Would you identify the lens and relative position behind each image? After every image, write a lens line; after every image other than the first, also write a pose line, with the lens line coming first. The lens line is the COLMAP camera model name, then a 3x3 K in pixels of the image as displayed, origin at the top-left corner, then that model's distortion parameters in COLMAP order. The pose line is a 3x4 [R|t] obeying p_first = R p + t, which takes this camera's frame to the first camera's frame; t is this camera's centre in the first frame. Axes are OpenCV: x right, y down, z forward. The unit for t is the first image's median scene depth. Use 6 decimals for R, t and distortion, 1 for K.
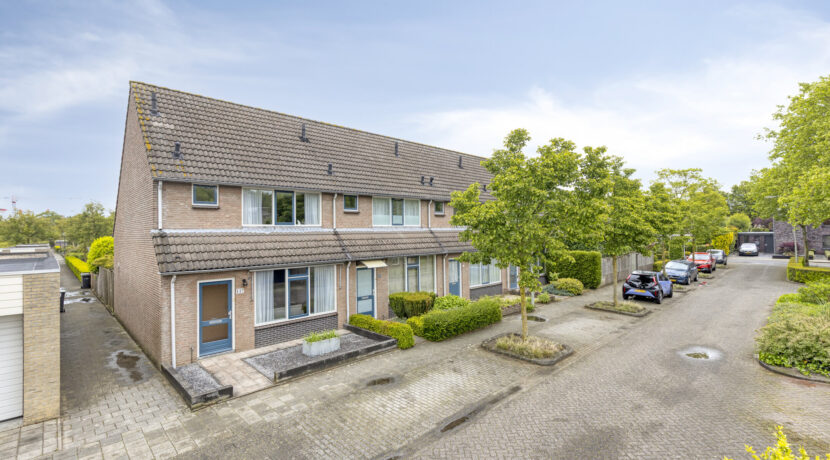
lens RADIAL K [[381.2, 0, 416.3], [0, 381.2, 230.9], [0, 0, 1]] dist [0.008090, -0.001688]
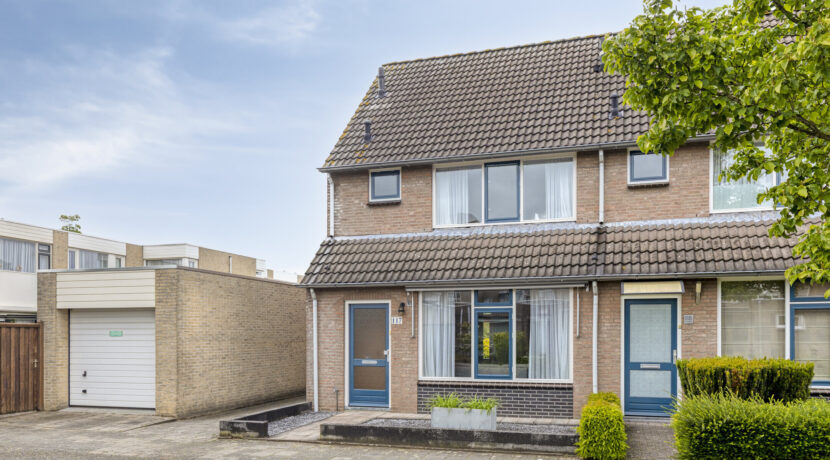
lens RADIAL K [[634.5, 0, 430.2], [0, 634.5, 340.4], [0, 0, 1]] dist [0.001475, -0.001938]
pose [[0.474200, 0.018392, -0.880225, 0.521747], [-0.003970, 0.999816, 0.018753, 0.169375], [0.880408, -0.005398, 0.474186, 0.528344]]
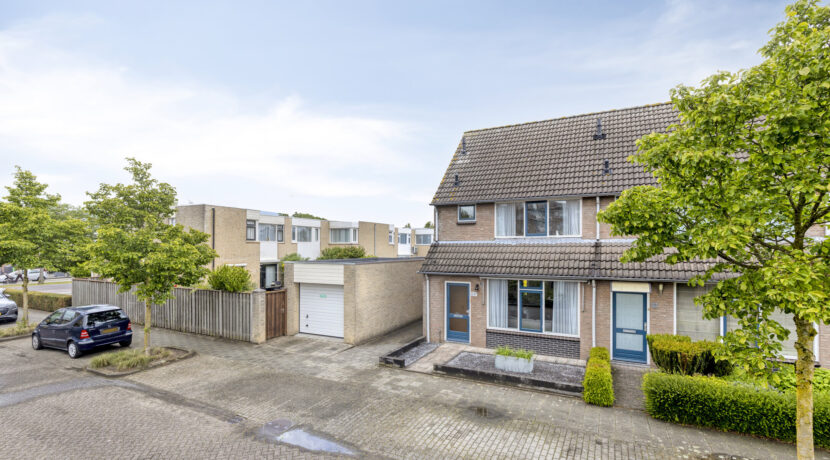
lens RADIAL K [[381.2, 0, 422.8], [0, 381.2, 250.9], [0, 0, 1]] dist [0.008090, -0.001688]
pose [[0.320473, 0.020384, -0.947038, 0.572933], [-0.000812, 0.999774, 0.021244, 0.002110], [0.947257, -0.006039, 0.320417, 0.480120]]
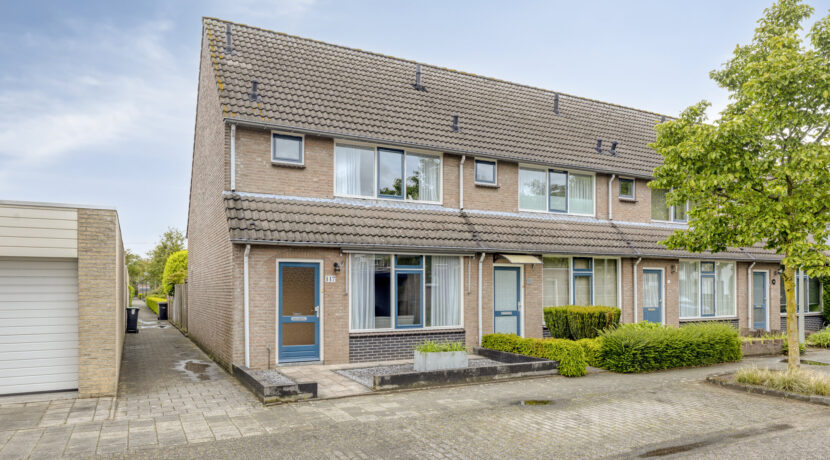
lens RADIAL K [[550.1, 0, 416.0], [0, 550.1, 292.6], [0, 0, 1]] dist [0.008709, -0.005532]
pose [[0.957453, 0.008565, -0.288462, -0.014004], [-0.006826, 0.999952, 0.007036, 0.172798], [0.288508, -0.004767, 0.957466, 0.067017]]
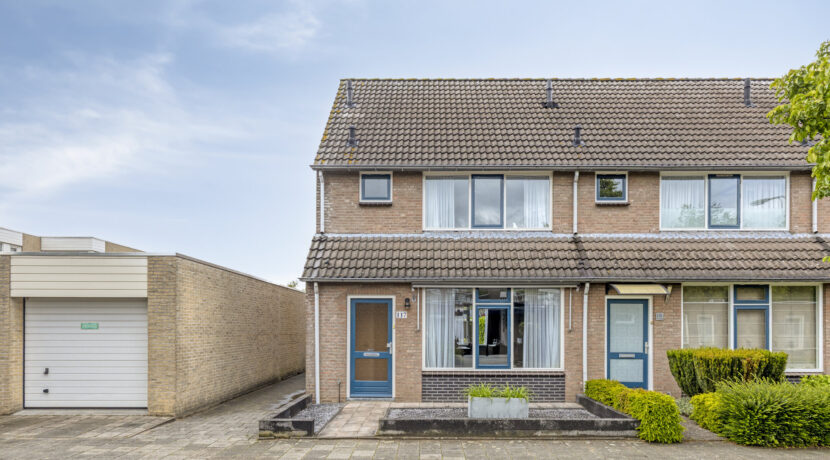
lens RADIAL K [[506.4, 0, 422.1], [0, 506.4, 330.8], [0, 0, 1]] dist [0.001321, -0.001075]
pose [[0.708237, 0.015007, -0.705815, 0.212420], [-0.010065, 0.999887, 0.011161, 0.174001], [0.705903, -0.000801, 0.708308, 0.372064]]
